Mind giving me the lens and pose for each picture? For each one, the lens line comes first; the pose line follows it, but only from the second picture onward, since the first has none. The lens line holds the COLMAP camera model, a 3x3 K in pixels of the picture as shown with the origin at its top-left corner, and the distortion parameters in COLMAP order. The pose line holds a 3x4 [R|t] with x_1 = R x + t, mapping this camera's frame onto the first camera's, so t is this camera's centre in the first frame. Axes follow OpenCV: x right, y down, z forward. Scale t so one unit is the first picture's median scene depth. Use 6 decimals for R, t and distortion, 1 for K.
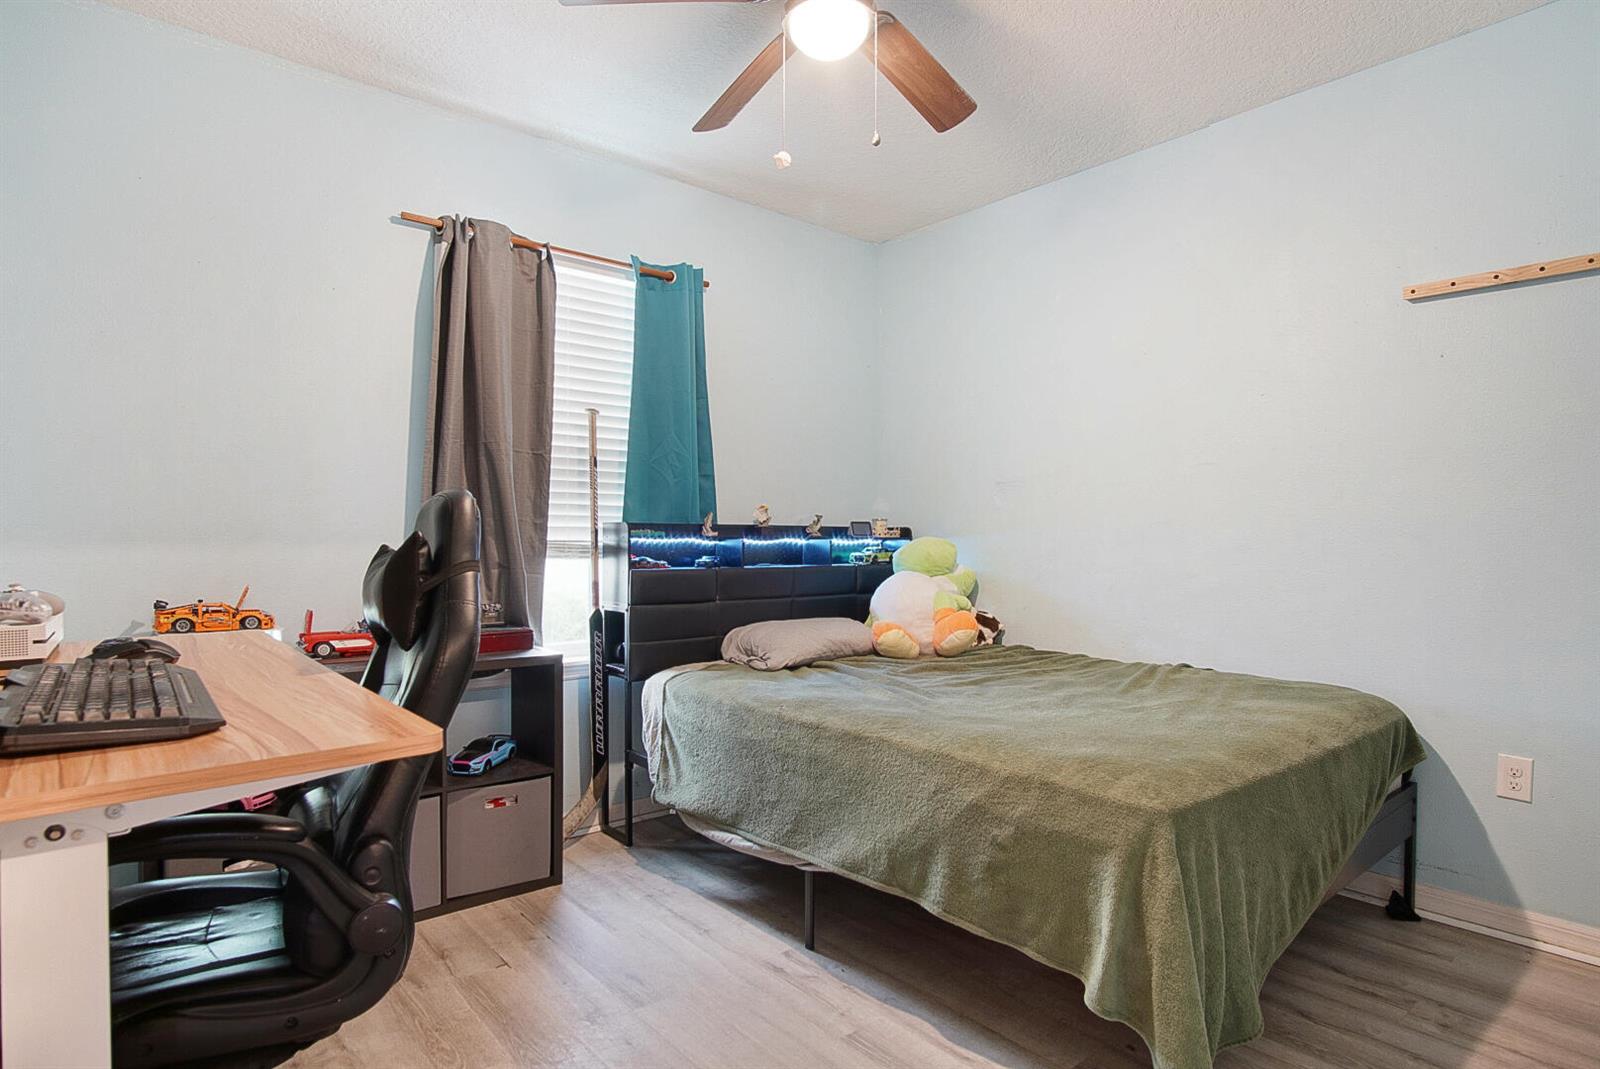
lens RADIAL K [[860.4, 0, 797.1], [0, 860.4, 537.1], [0, 0, 1]] dist [-0.030681, 0.002145]
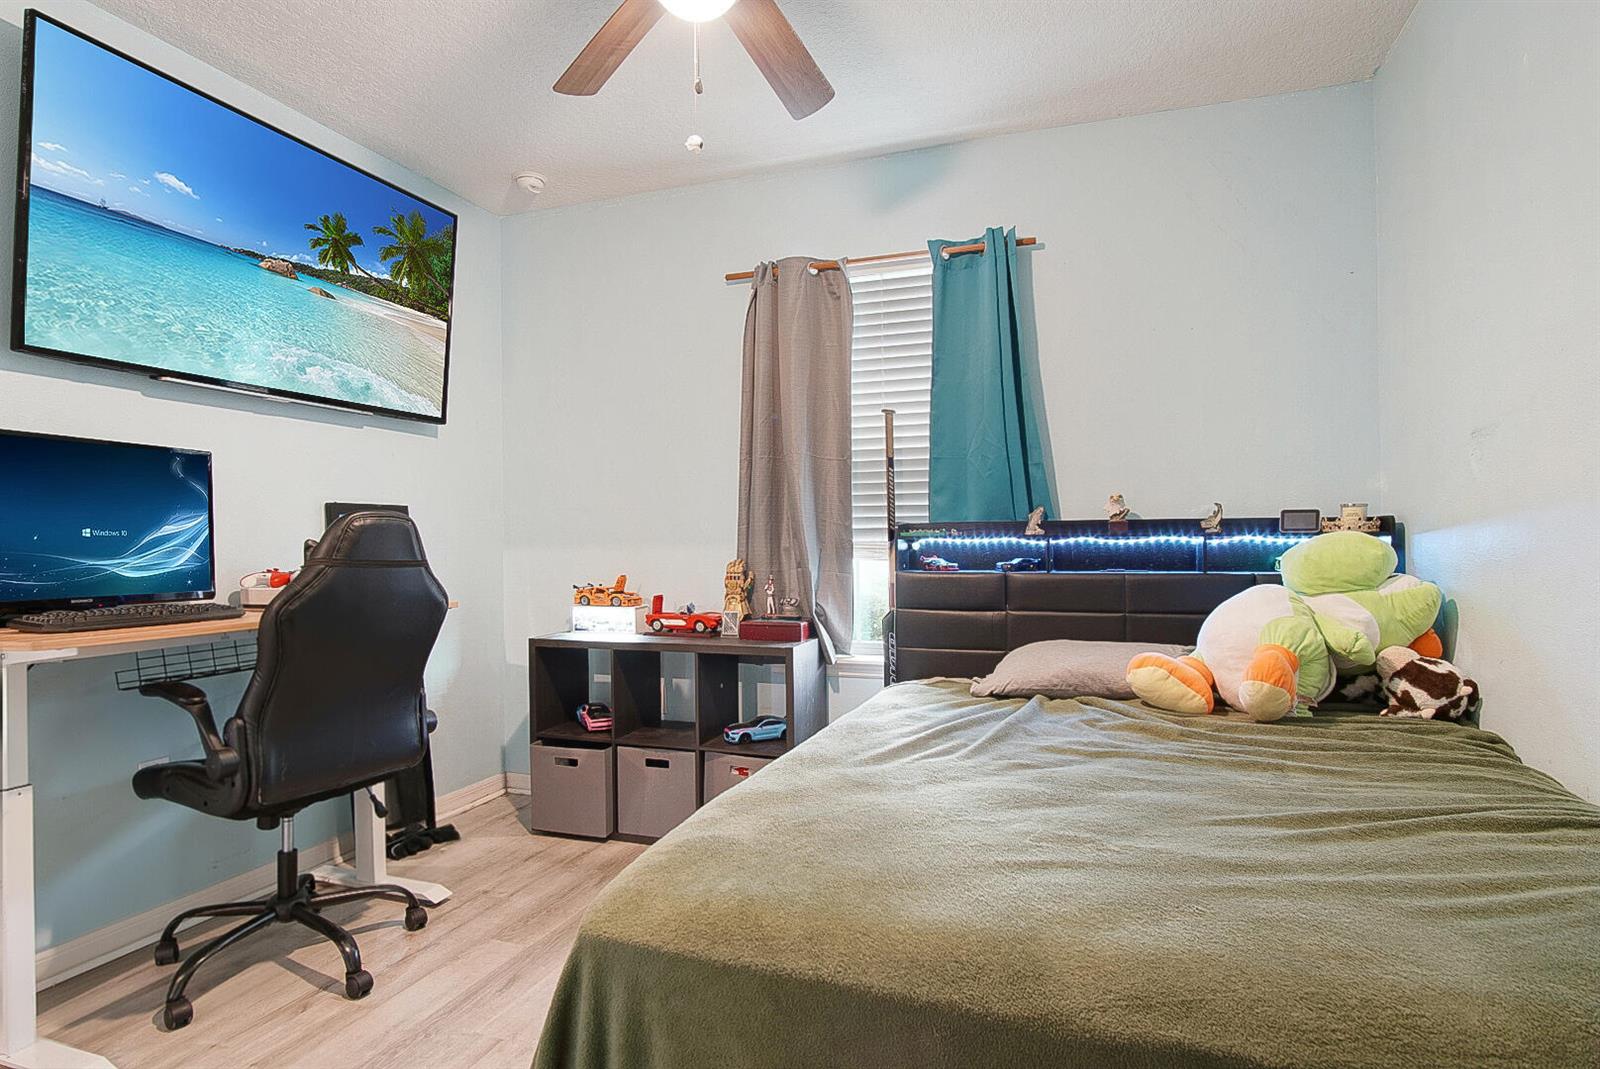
lens RADIAL K [[860.4, 0, 795.2], [0, 860.4, 536.5], [0, 0, 1]] dist [-0.030681, 0.002145]
pose [[0.498506, -0.011146, -0.866815, 0.535618], [0.011663, 0.999913, -0.006151, 0.003019], [0.866808, -0.007043, 0.498592, 0.383267]]
